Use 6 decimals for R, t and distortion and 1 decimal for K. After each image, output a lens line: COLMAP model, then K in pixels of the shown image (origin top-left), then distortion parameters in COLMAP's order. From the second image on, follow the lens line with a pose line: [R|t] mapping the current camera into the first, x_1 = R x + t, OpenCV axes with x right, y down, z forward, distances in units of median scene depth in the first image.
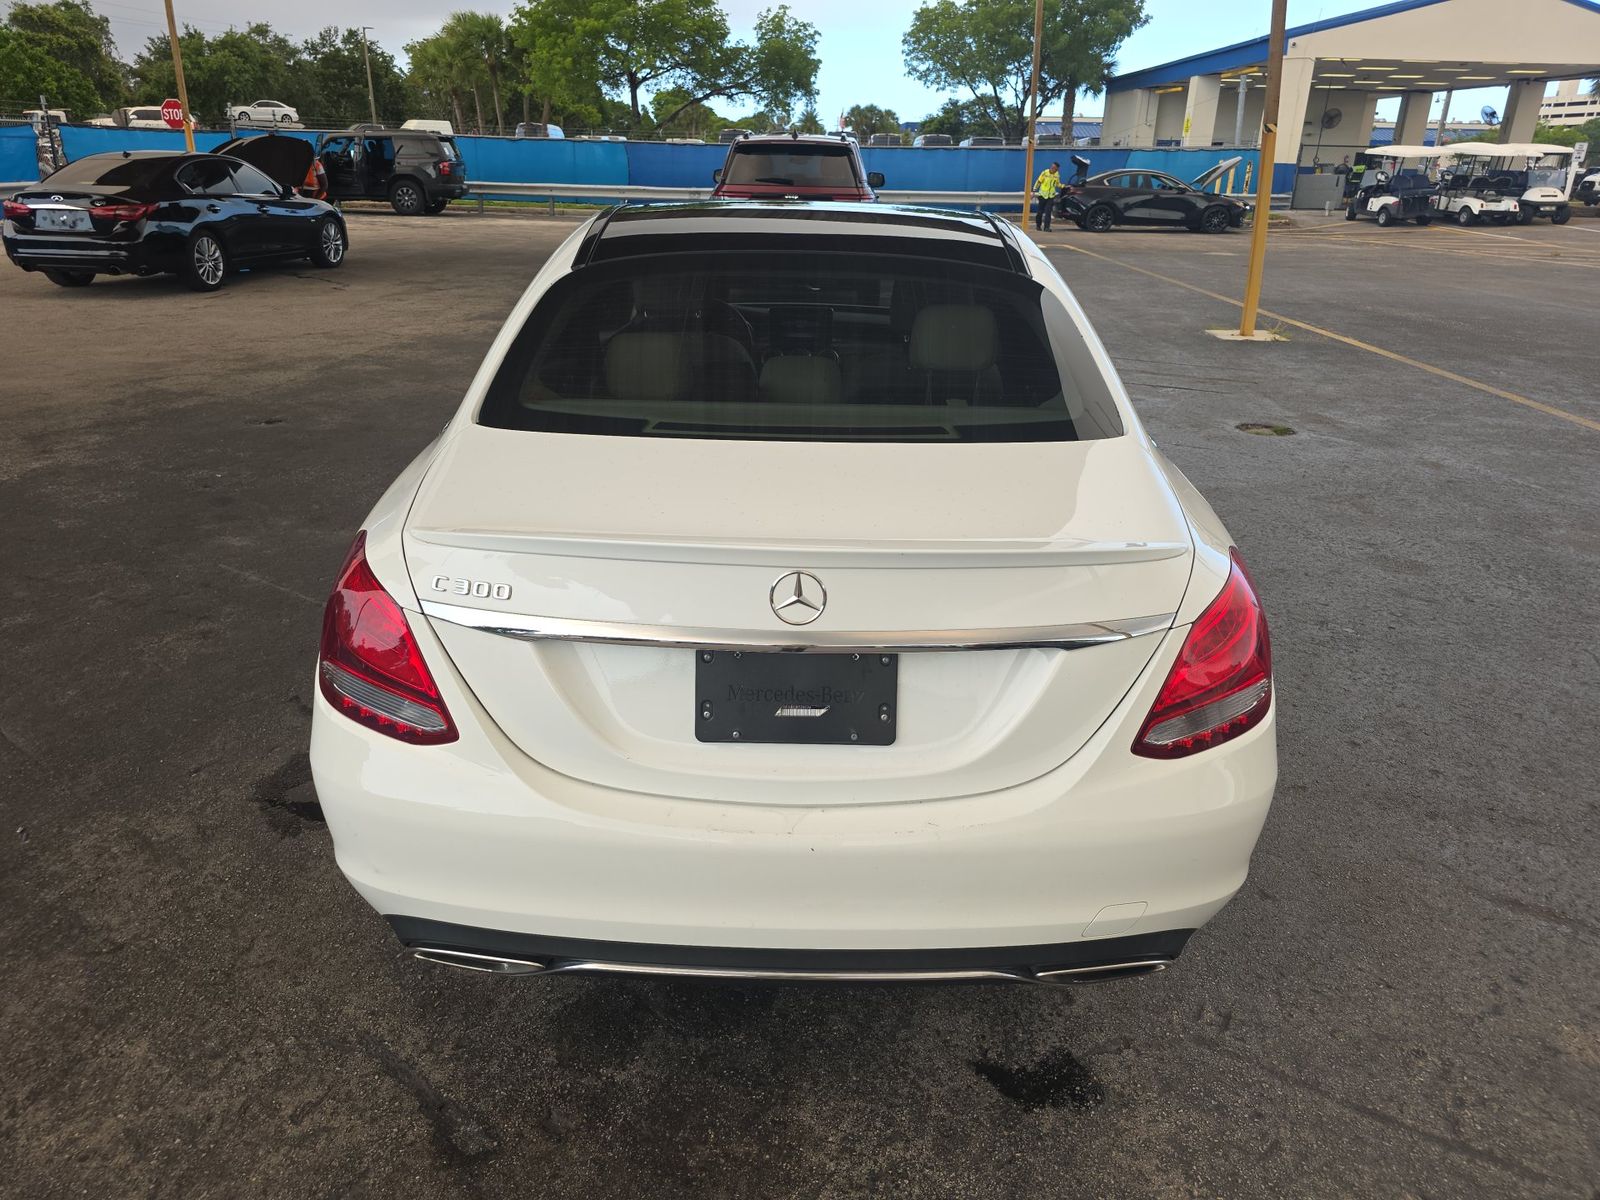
lens RADIAL K [[1110.1, 0, 791.7], [0, 1110.1, 602.3], [0, 0, 1]] dist [0.045390, -0.039440]
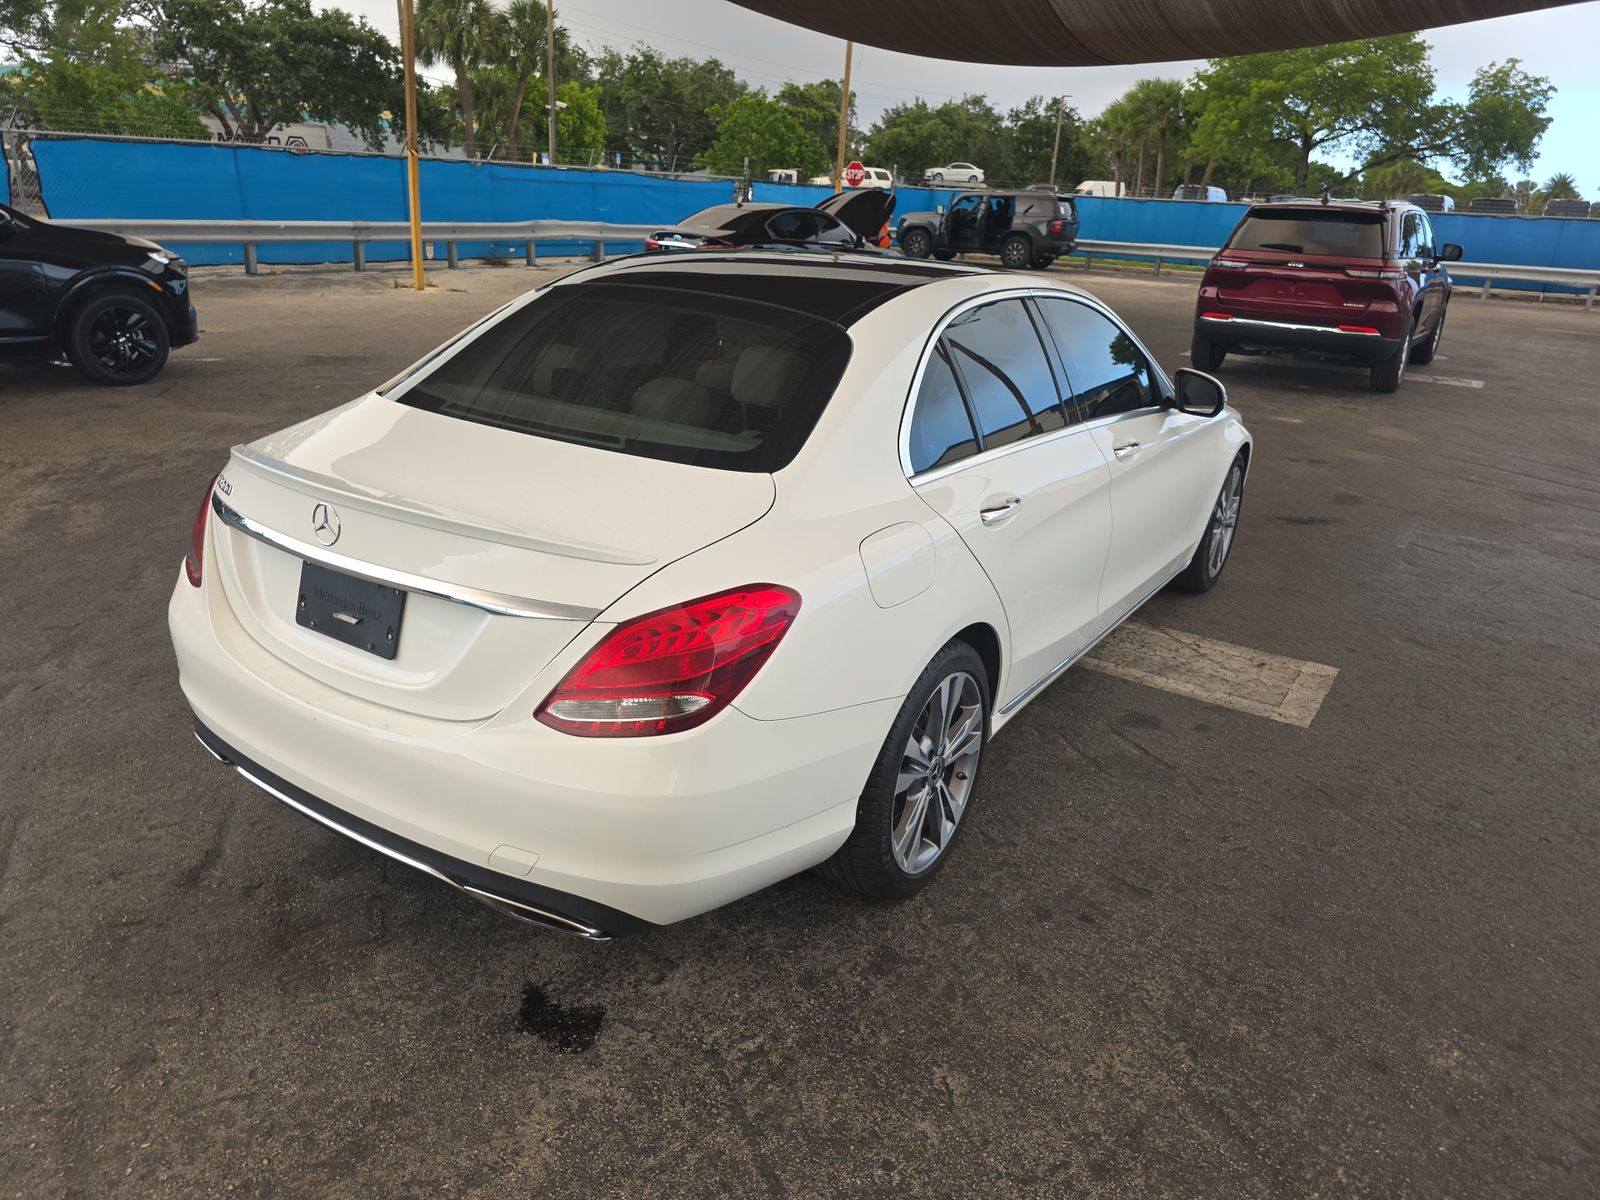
lens RADIAL K [[1110.1, 0, 791.7], [0, 1110.1, 602.3], [0, 0, 1]] dist [0.045390, -0.039440]
pose [[0.839380, 0.207723, -0.502287, 0.049249], [-0.231088, 0.972799, 0.016130, -0.002749], [0.491975, 0.102534, 0.864550, 0.005519]]
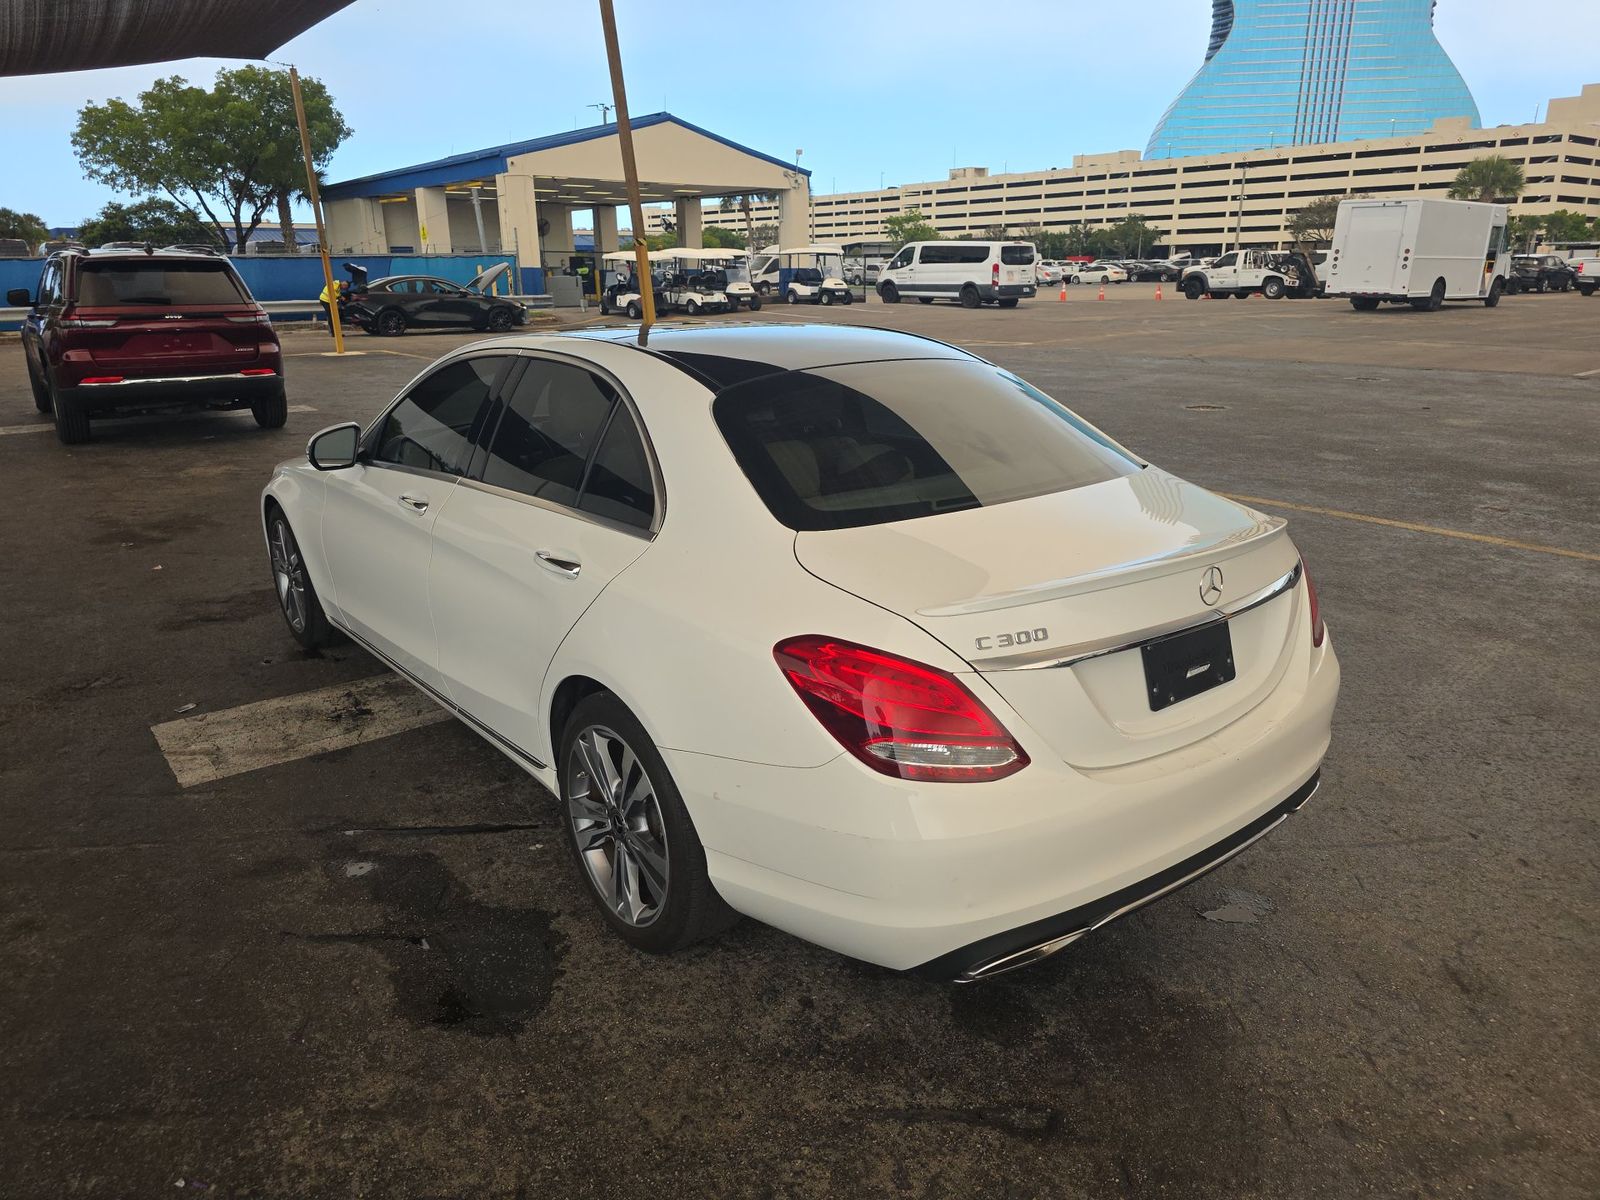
lens RADIAL K [[1110.1, 0, 791.7], [0, 1110.1, 602.3], [0, 0, 1]] dist [0.045390, -0.039440]
pose [[0.792042, -0.198916, 0.577150, -0.053617], [0.245596, 0.969368, -0.002945, -0.004755], [-0.558885, 0.144078, 0.816633, 0.005472]]
